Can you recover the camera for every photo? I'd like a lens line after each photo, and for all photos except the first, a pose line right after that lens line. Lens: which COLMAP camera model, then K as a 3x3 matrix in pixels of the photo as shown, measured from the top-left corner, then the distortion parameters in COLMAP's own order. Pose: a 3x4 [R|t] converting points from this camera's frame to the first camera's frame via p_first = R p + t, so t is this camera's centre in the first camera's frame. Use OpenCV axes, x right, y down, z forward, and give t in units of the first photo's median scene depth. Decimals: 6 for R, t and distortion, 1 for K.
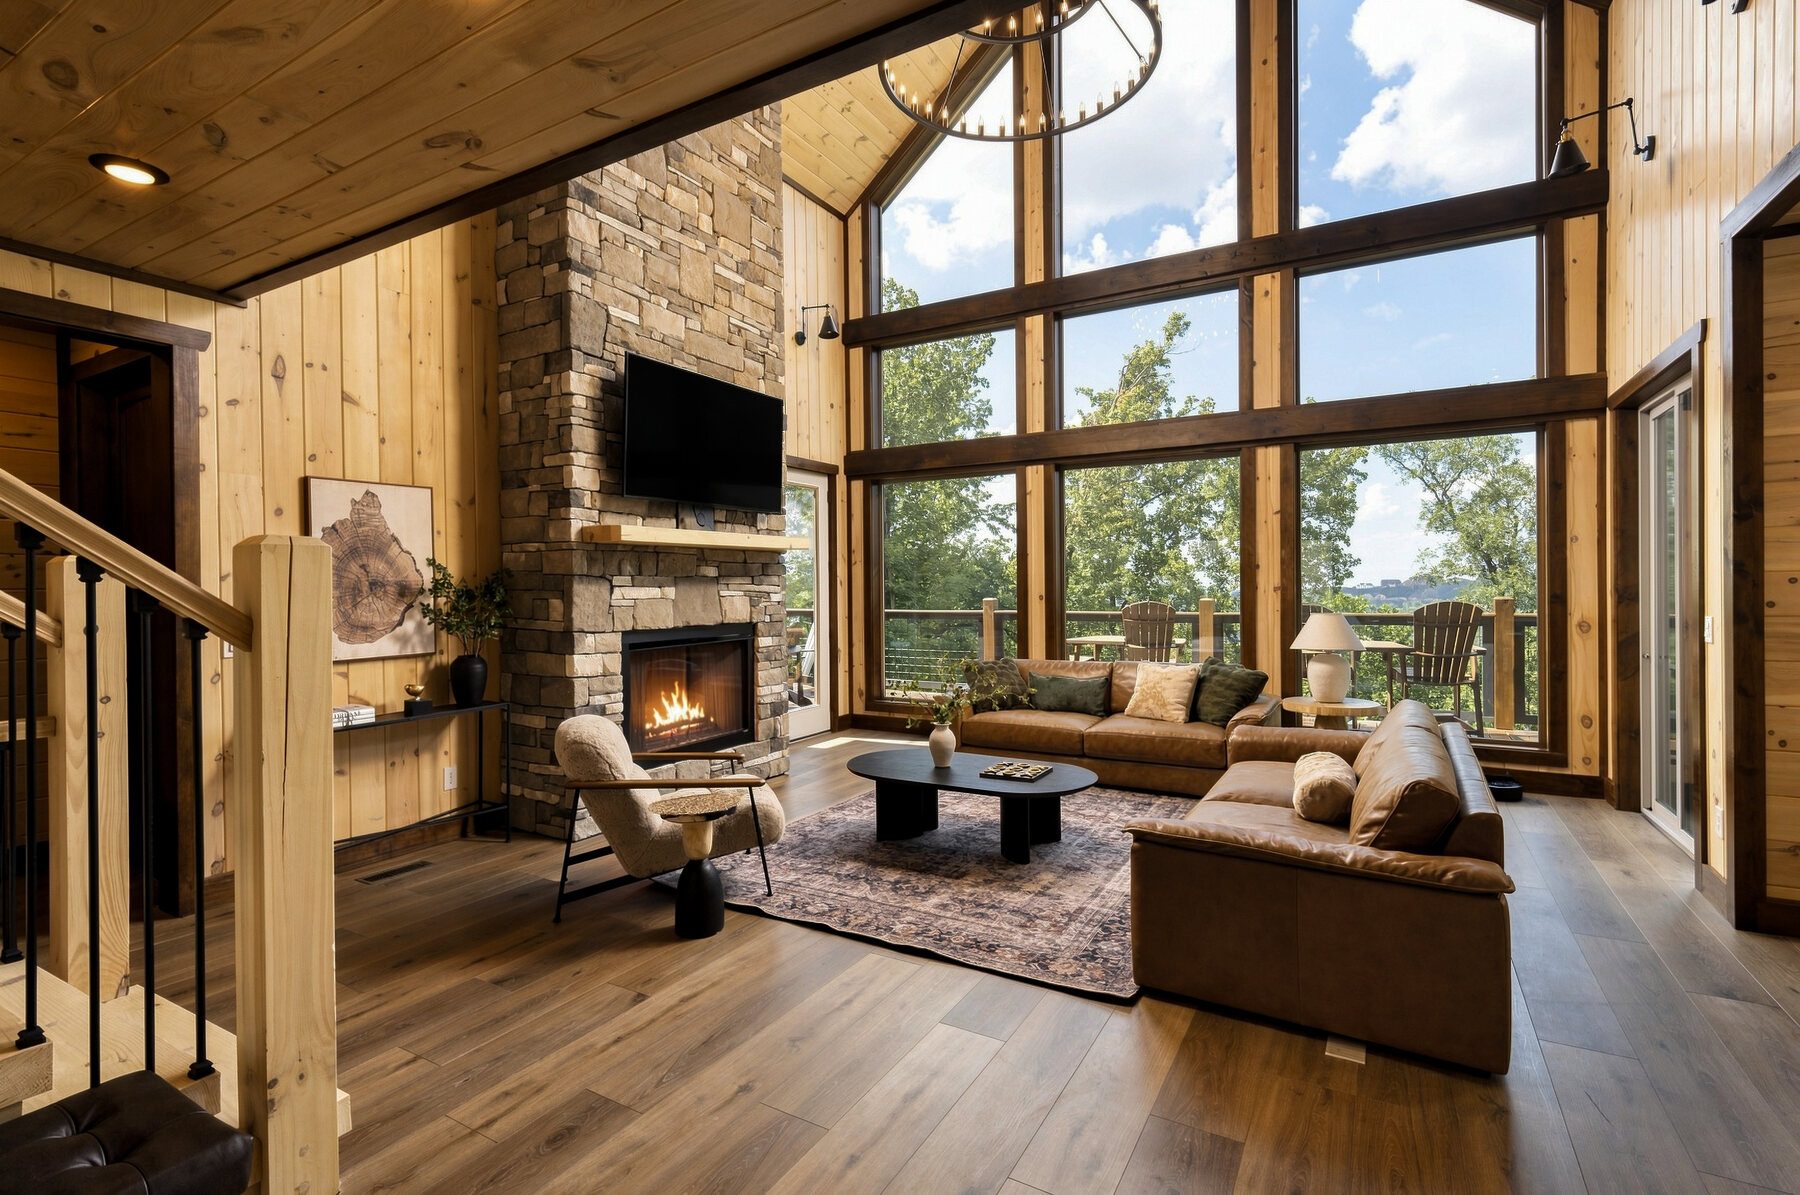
lens RADIAL K [[830.8, 0, 900.7], [0, 830.8, 591.1], [0, 0, 1]] dist [0.001287, 0.000618]
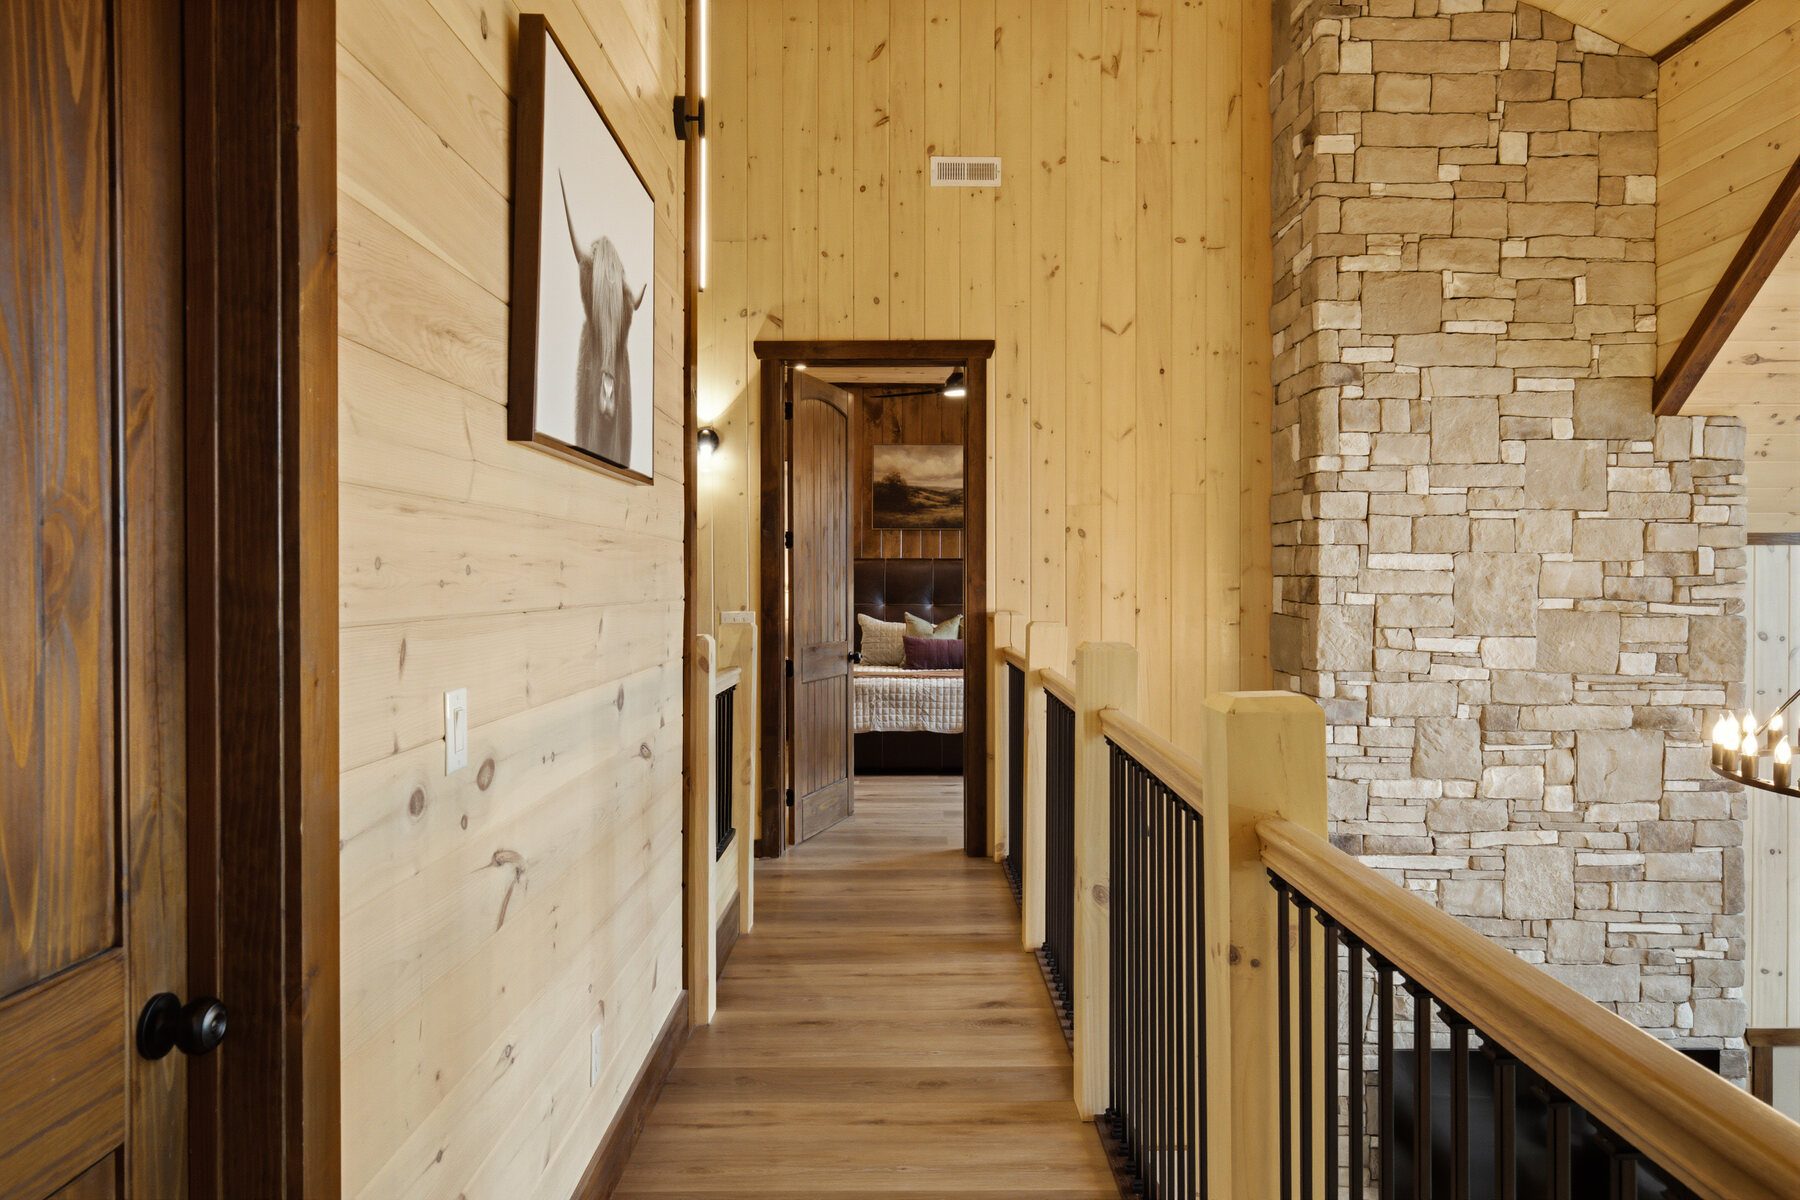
lens RADIAL K [[1206.3, 0, 907.3], [0, 1206.3, 597.5], [0, 0, 1]] dist [0.002908, 0.003779]
pose [[0.509189, 0.018905, -0.860447, 0.311995], [-0.014639, 0.999804, 0.013304, -0.573355], [0.860530, 0.005822, 0.509366, 0.049176]]
